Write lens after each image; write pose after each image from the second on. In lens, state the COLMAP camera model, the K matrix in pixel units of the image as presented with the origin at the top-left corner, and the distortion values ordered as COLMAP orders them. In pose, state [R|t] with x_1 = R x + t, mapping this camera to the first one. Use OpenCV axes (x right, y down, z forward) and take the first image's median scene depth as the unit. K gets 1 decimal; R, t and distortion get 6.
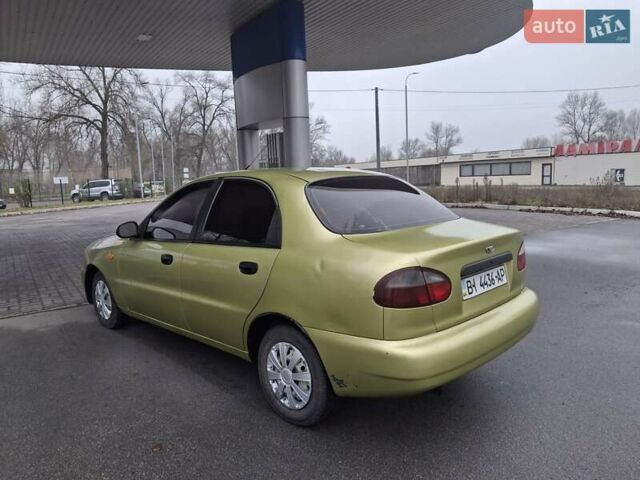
lens RADIAL K [[478.8, 0, 319.6], [0, 478.8, 240.6], [0, 0, 1]] dist [-0.001818, -0.010934]
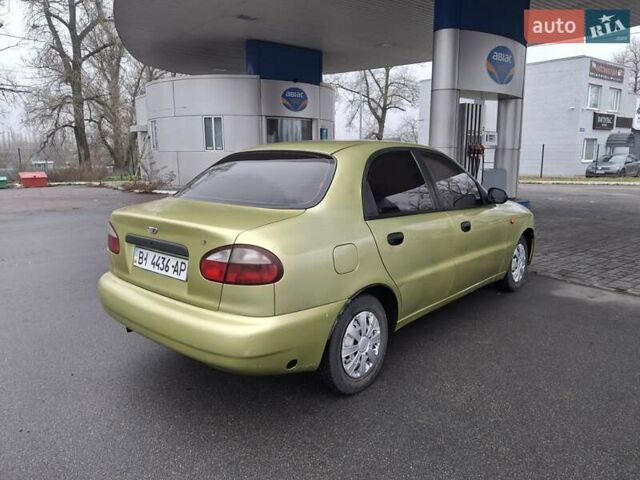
lens RADIAL K [[478.8, 0, 315.5], [0, 478.8, 245.0], [0, 0, 1]] dist [-0.001818, -0.010934]
pose [[0.057097, 0.213531, -0.975266, 0.078482], [-0.124274, 0.970783, 0.205273, -0.011406], [0.990604, 0.109480, 0.081965, 0.073884]]
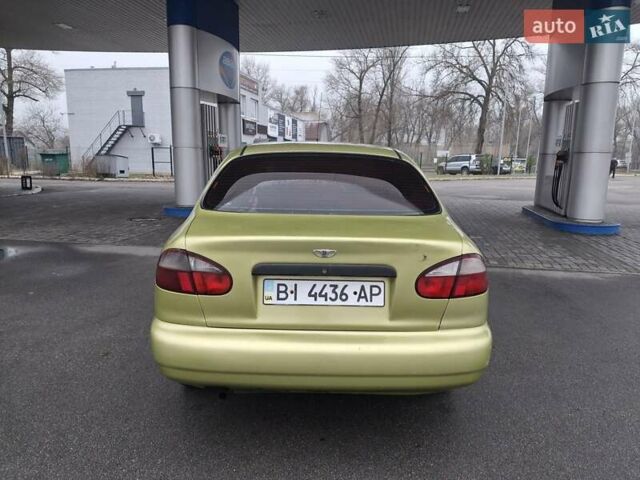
lens RADIAL K [[478.8, 0, 324.2], [0, 478.8, 253.0], [0, 0, 1]] dist [-0.001818, -0.010934]
pose [[0.713053, 0.180892, -0.677372, 0.051825], [-0.130930, 0.983503, 0.124817, -0.004554], [0.688776, -0.000313, 0.724974, 0.026020]]
